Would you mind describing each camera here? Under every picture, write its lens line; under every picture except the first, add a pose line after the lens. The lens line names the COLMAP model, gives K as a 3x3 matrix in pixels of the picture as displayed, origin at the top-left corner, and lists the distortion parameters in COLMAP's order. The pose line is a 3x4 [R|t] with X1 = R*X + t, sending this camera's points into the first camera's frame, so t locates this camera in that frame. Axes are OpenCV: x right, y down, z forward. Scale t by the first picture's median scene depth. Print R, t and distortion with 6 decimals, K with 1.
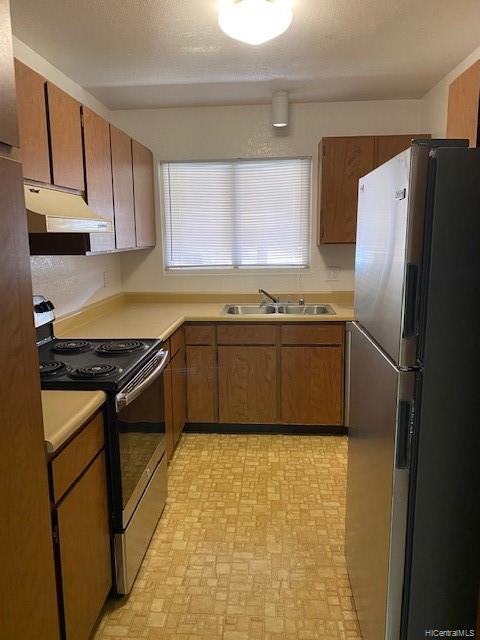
lens RADIAL K [[490.9, 0, 234.8], [0, 490.9, 319.7], [0, 0, 1]] dist [0.017427, -0.013744]
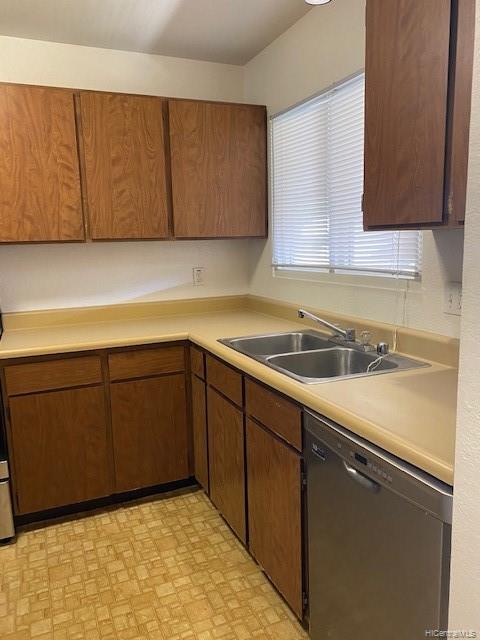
lens RADIAL K [[490.9, 0, 238.2], [0, 490.9, 318.7], [0, 0, 1]] dist [0.017427, -0.013744]
pose [[0.468605, 0.137473, -0.872646, 0.576339], [-0.146611, 0.986221, 0.076636, -0.093646], [0.871157, 0.092027, 0.482303, 0.735044]]
